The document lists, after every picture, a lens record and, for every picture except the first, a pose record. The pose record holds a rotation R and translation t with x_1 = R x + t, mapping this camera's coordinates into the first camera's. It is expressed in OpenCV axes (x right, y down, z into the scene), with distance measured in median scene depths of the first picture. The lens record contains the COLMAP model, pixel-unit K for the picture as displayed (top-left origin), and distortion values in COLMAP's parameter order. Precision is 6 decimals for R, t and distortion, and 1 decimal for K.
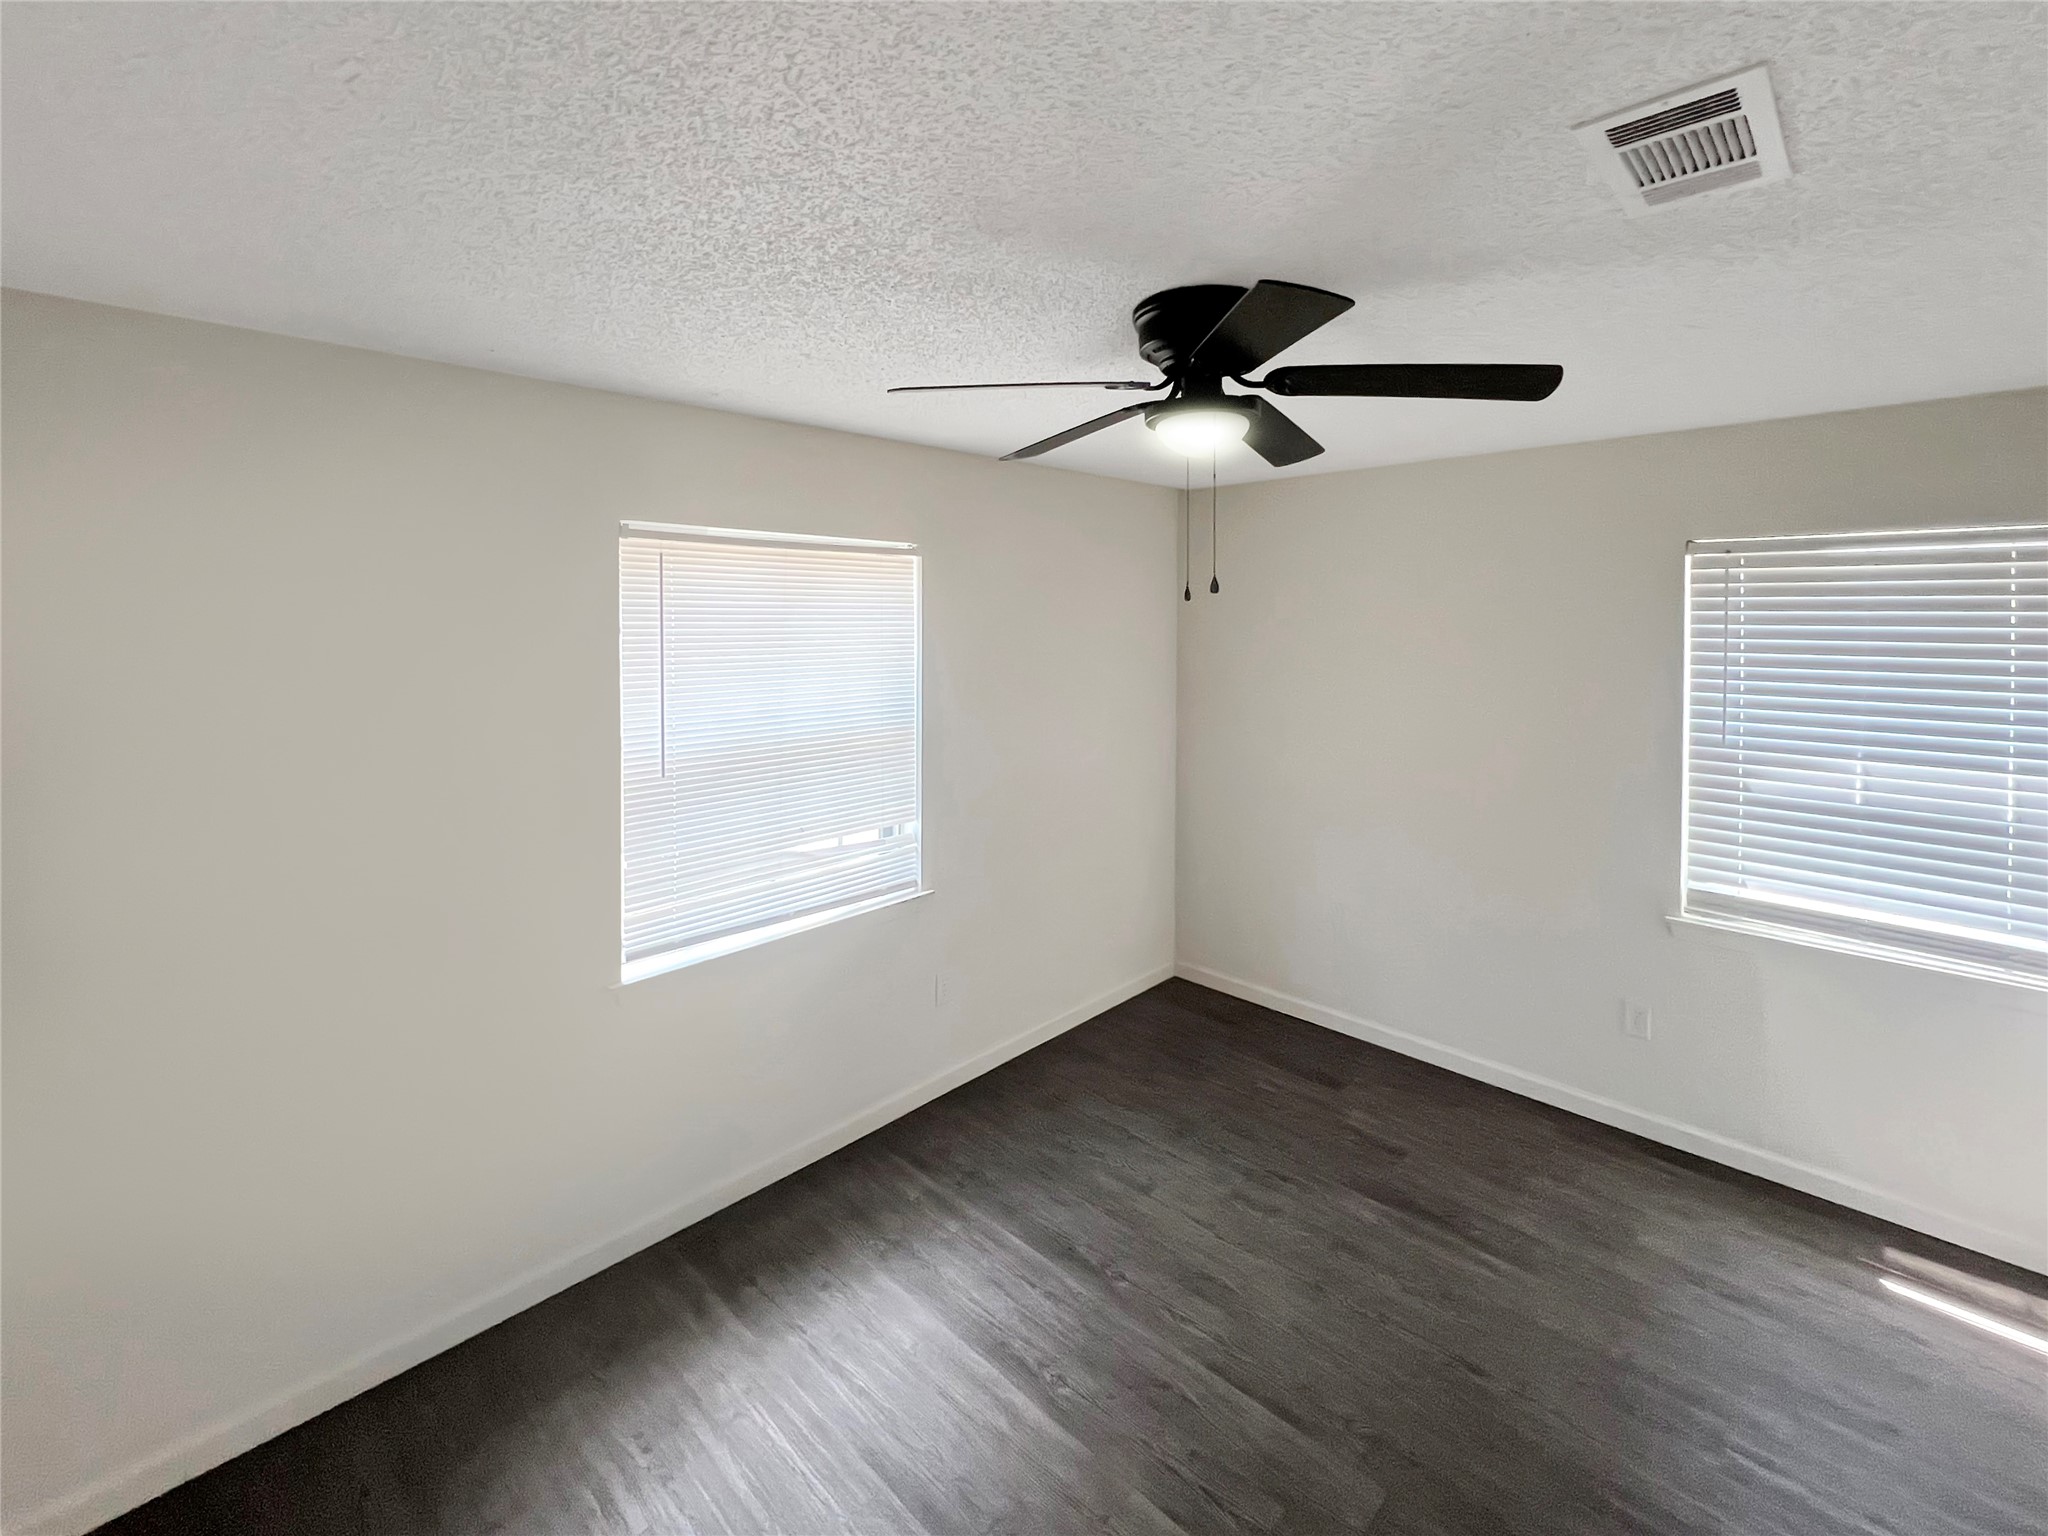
lens RADIAL K [[838.6, 0, 1027.0], [0, 838.6, 761.7], [0, 0, 1]] dist [0.001206, 0.000559]
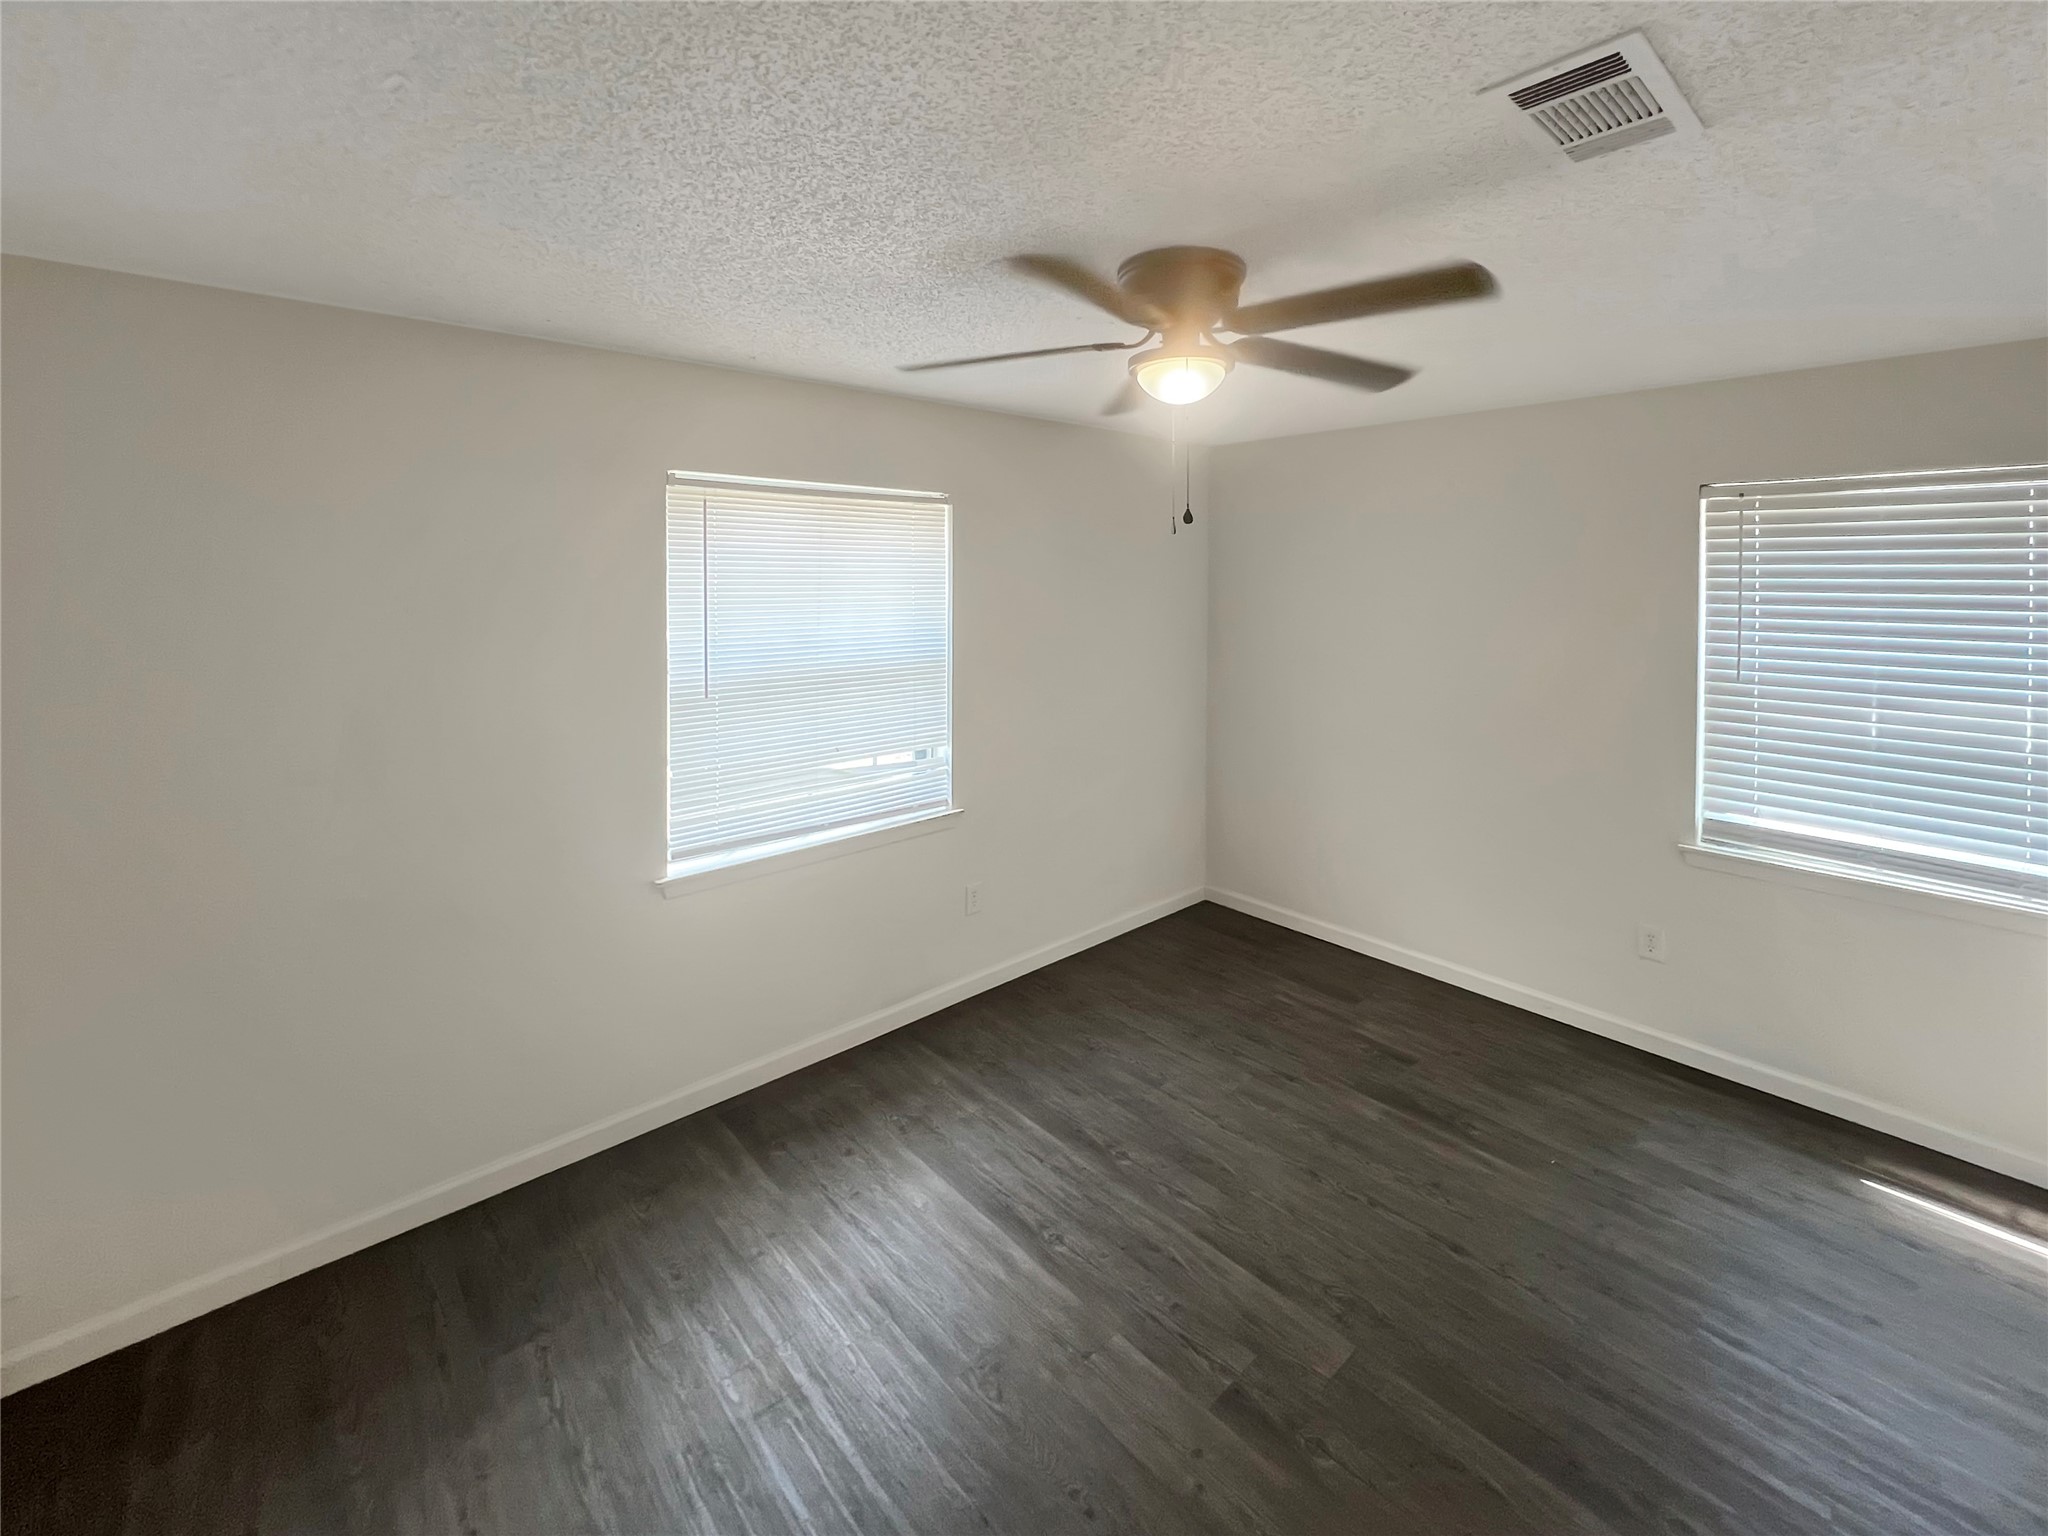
lens RADIAL K [[838.6, 0, 1130.2], [0, 838.6, 741.4], [0, 0, 1]] dist [0.001206, 0.000559]
pose [[0.999183, -0.005770, -0.040010, 0.170284], [0.005536, 0.999967, -0.005935, 0.082383], [0.040042, 0.005708, 0.999182, -0.095605]]
